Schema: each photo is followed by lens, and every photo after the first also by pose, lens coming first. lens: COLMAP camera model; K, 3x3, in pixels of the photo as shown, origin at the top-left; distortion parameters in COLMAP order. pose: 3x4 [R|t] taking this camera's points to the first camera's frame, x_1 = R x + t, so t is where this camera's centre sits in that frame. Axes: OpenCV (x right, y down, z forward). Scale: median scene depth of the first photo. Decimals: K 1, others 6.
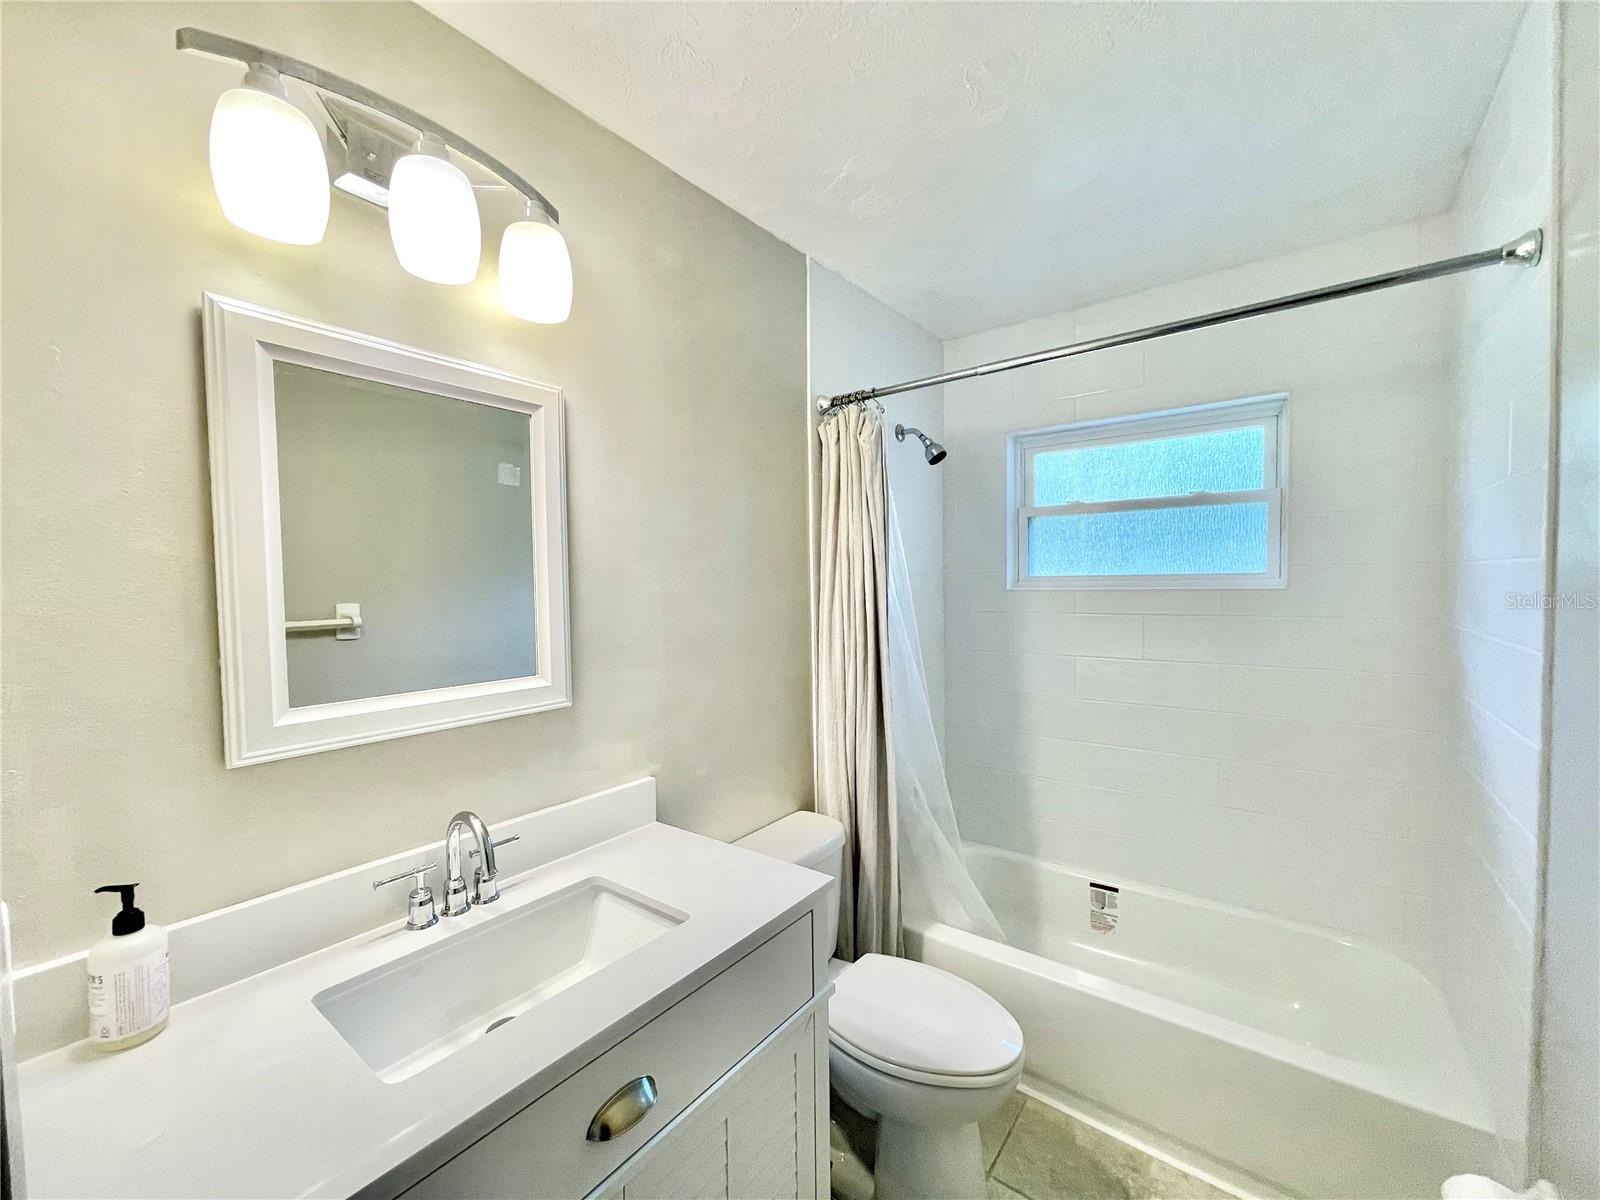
lens RADIAL K [[645.1, 0, 796.3], [0, 645.1, 606.1], [0, 0, 1]] dist [-0.004087, 0.001362]
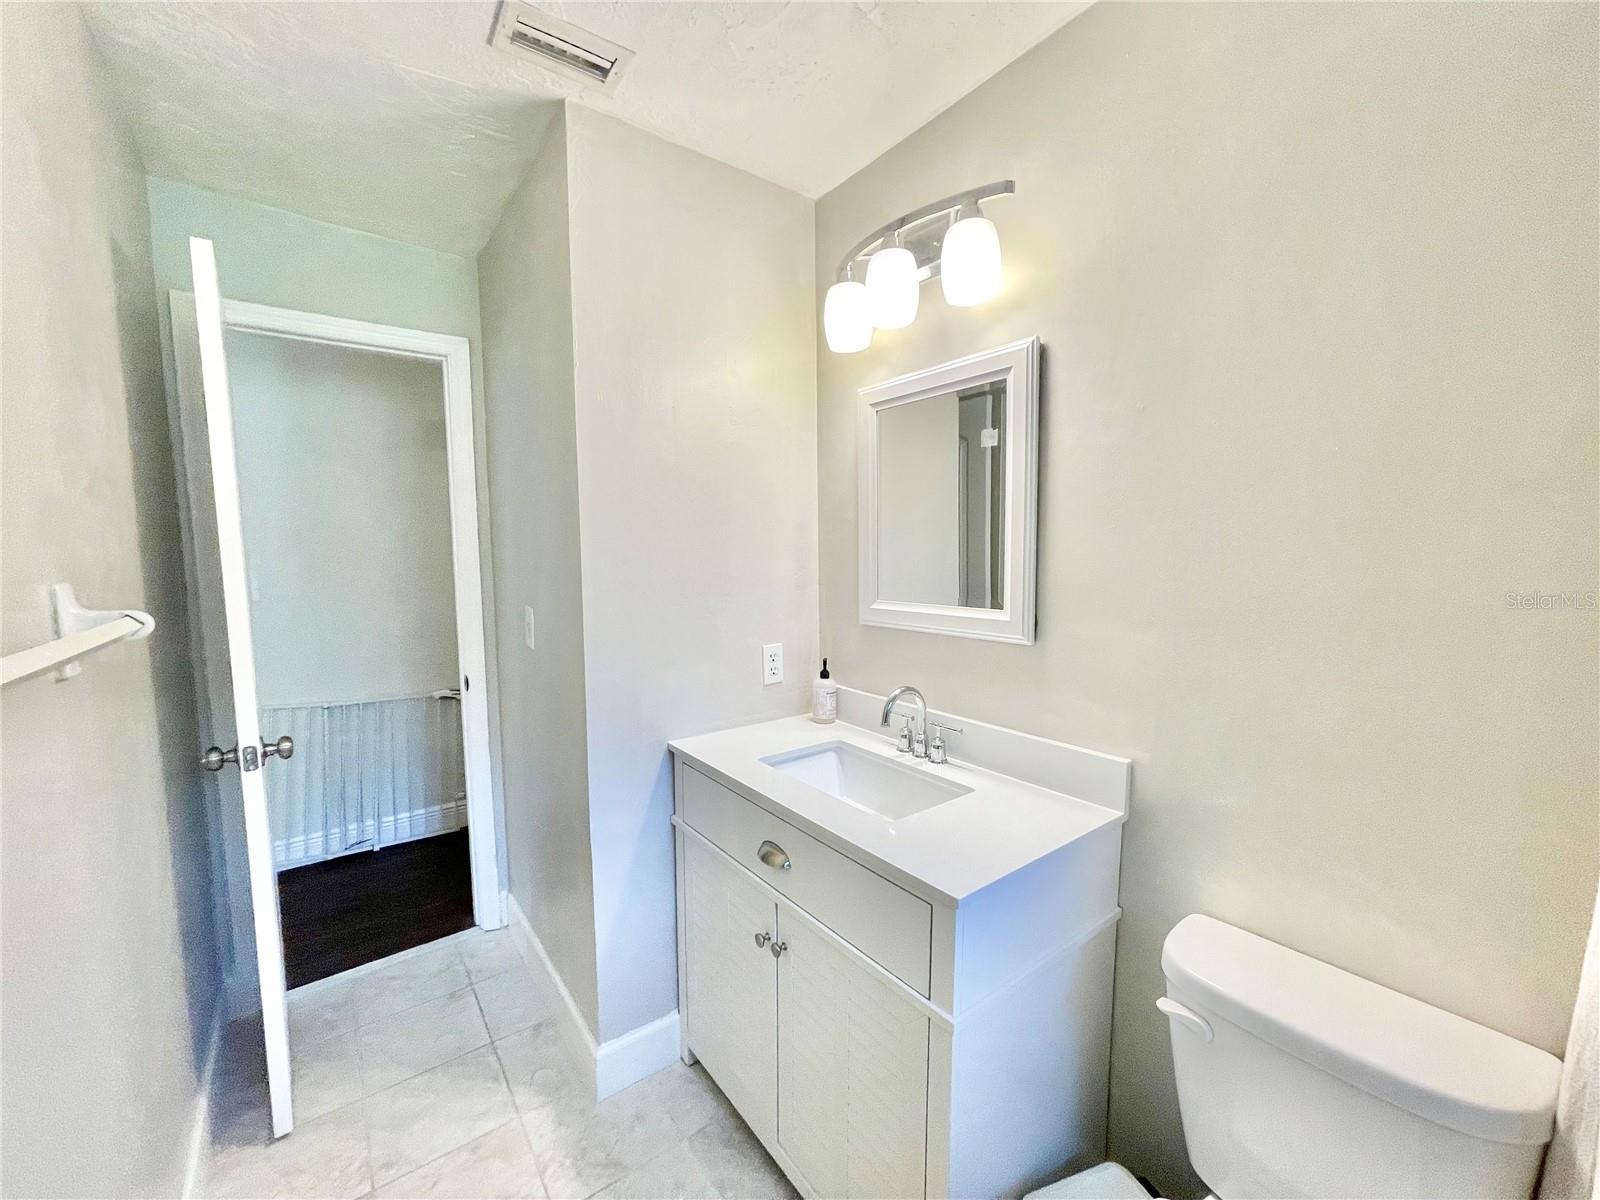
lens RADIAL K [[645.1, 0, 796.5], [0, 645.1, 604.2], [0, 0, 1]] dist [-0.004087, 0.001362]
pose [[-0.284561, 0.095307, -0.953909, 0.913016], [-0.020247, 0.994226, 0.105375, -0.018266], [0.958444, 0.049300, -0.280988, 1.114800]]
